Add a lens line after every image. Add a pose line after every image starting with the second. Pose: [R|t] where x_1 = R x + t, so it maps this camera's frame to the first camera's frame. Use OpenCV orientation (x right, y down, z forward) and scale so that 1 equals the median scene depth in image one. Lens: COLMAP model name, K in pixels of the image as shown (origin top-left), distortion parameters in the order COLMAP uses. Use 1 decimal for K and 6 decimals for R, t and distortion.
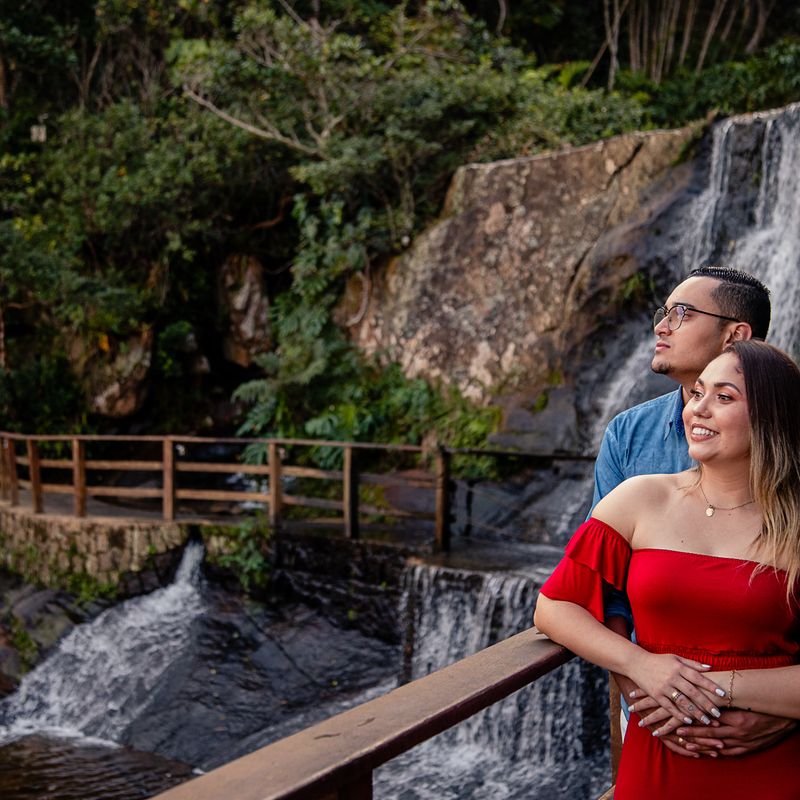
lens RADIAL K [[1539.0, 0, 400.0], [0, 1539.0, 400.0], [0, 0, 1]] dist [0.040312, 0.145139]
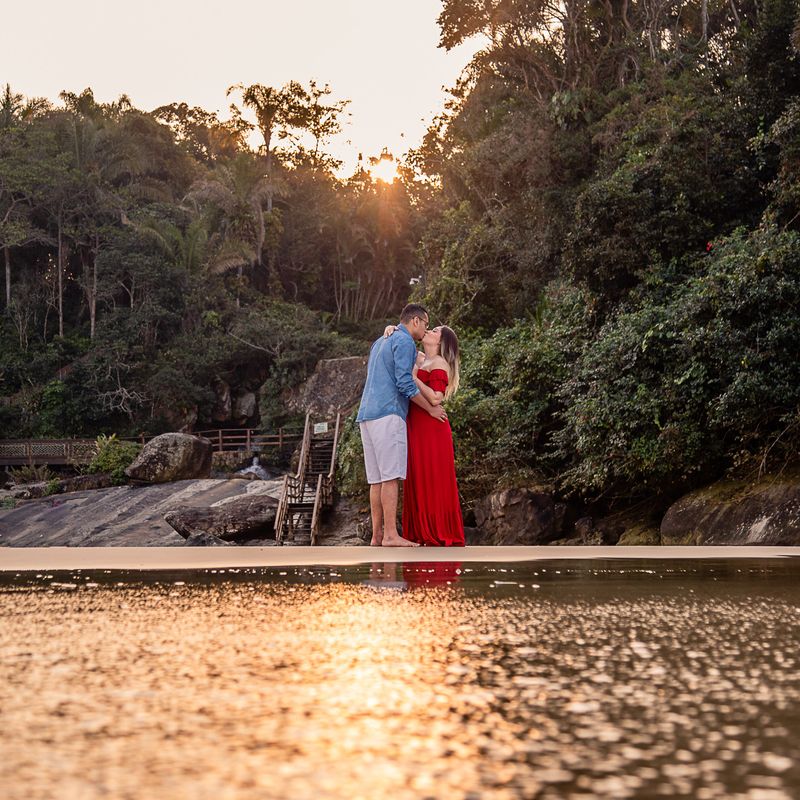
lens RADIAL K [[1612.8, 0, 400.0], [0, 1612.8, 400.0], [0, 0, 1]] dist [0.086427, 0.145867]
pose [[0.971149, 0.015429, 0.237974, -0.820064], [0.006115, 0.995965, -0.089531, 0.347353], [-0.238395, 0.088403, 0.967136, -3.294656]]
